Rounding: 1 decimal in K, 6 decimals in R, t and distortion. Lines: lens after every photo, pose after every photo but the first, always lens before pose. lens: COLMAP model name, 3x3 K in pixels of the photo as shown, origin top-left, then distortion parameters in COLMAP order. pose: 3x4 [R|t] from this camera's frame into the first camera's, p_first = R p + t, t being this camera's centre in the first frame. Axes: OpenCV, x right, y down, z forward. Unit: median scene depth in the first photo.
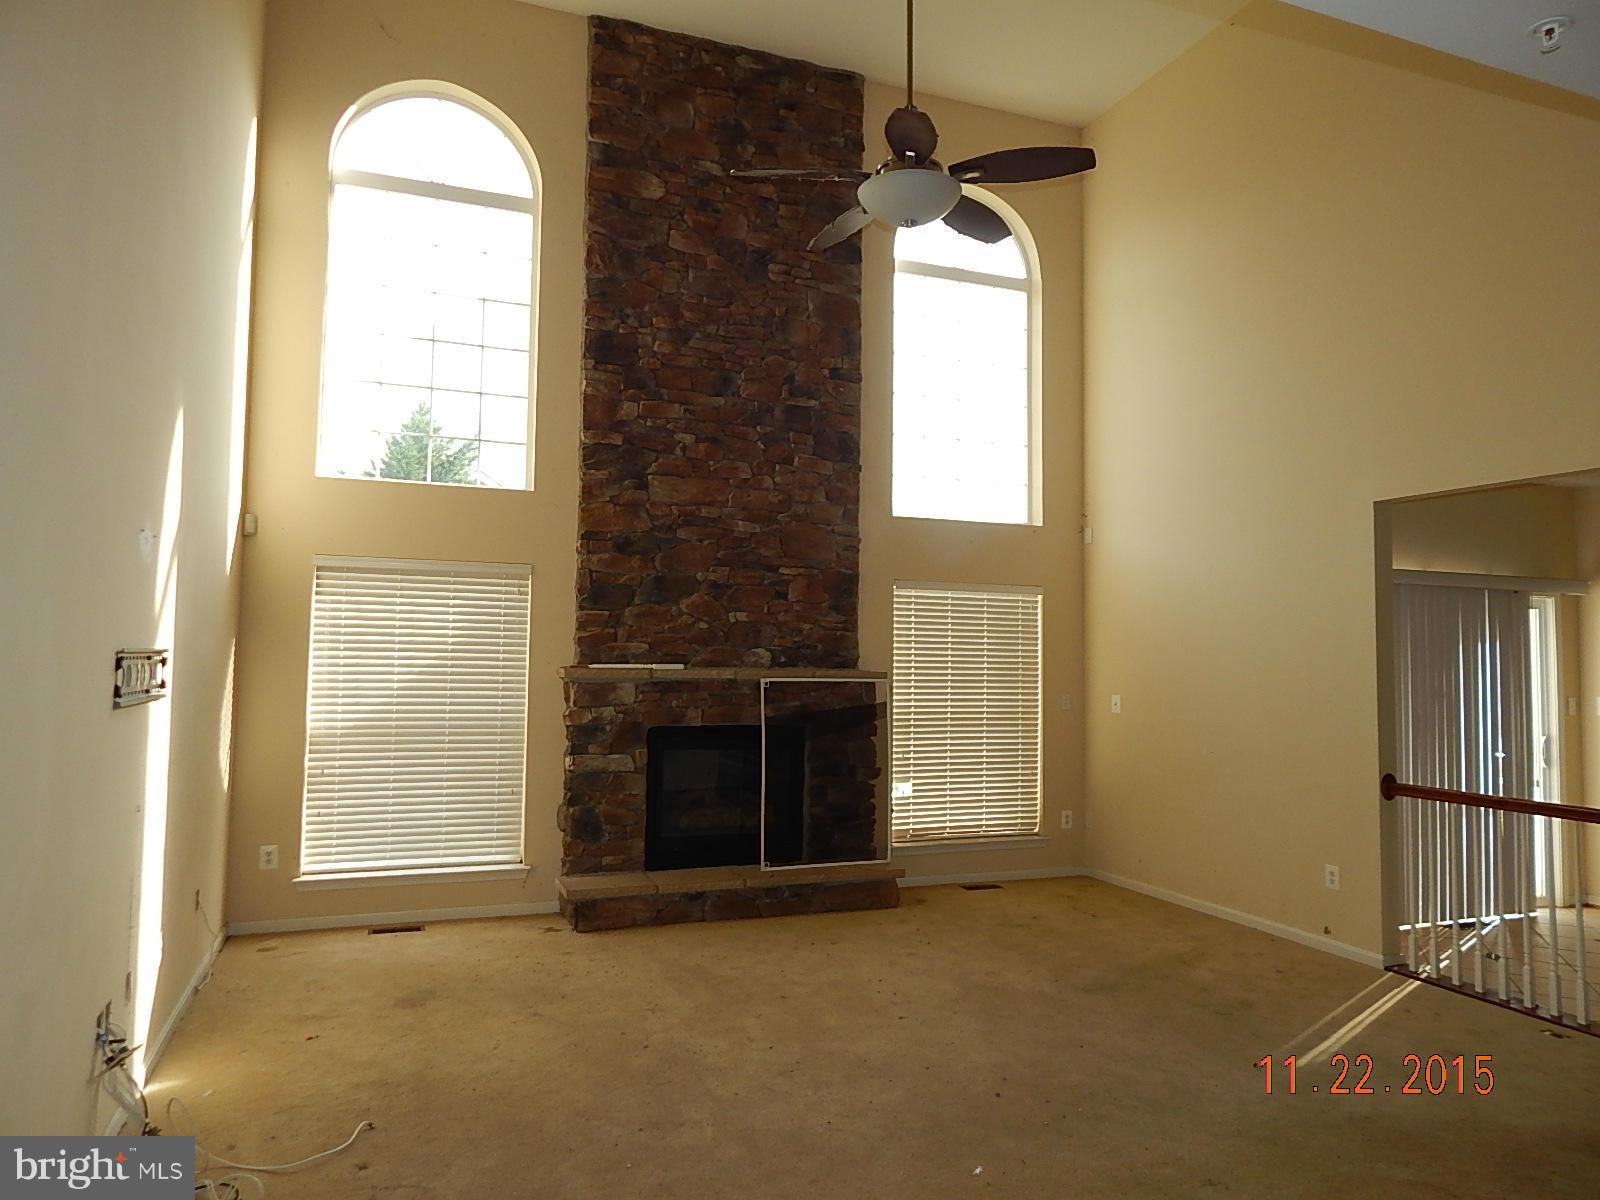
lens RADIAL K [[1060.3, 0, 803.7], [0, 1060.3, 596.2], [0, 0, 1]] dist [0.002003, -0.005871]
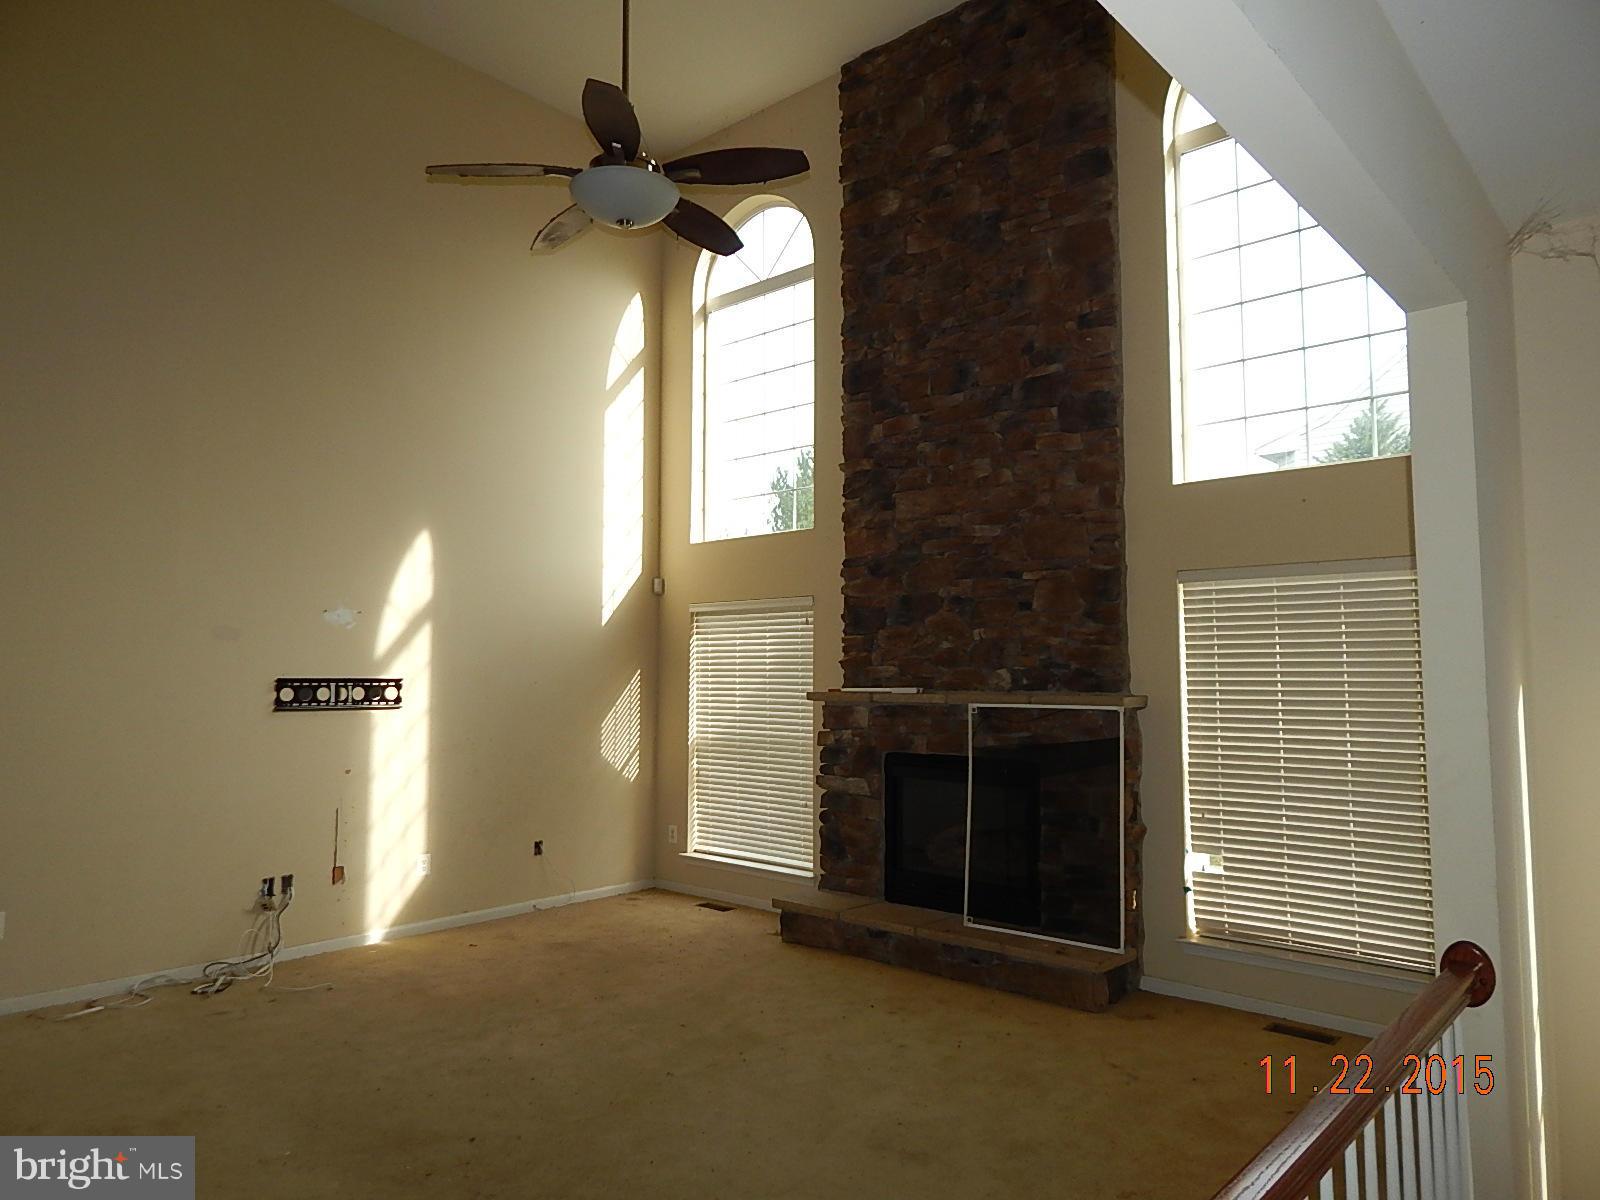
lens RADIAL K [[1060.3, 0, 803.3], [0, 1060.3, 600.0], [0, 0, 1]] dist [0.002003, -0.005871]
pose [[0.446849, -0.078275, -0.891178, 0.668863], [0.055201, 0.996679, -0.059863, 0.036592], [0.892905, -0.022444, 0.449686, 0.477265]]
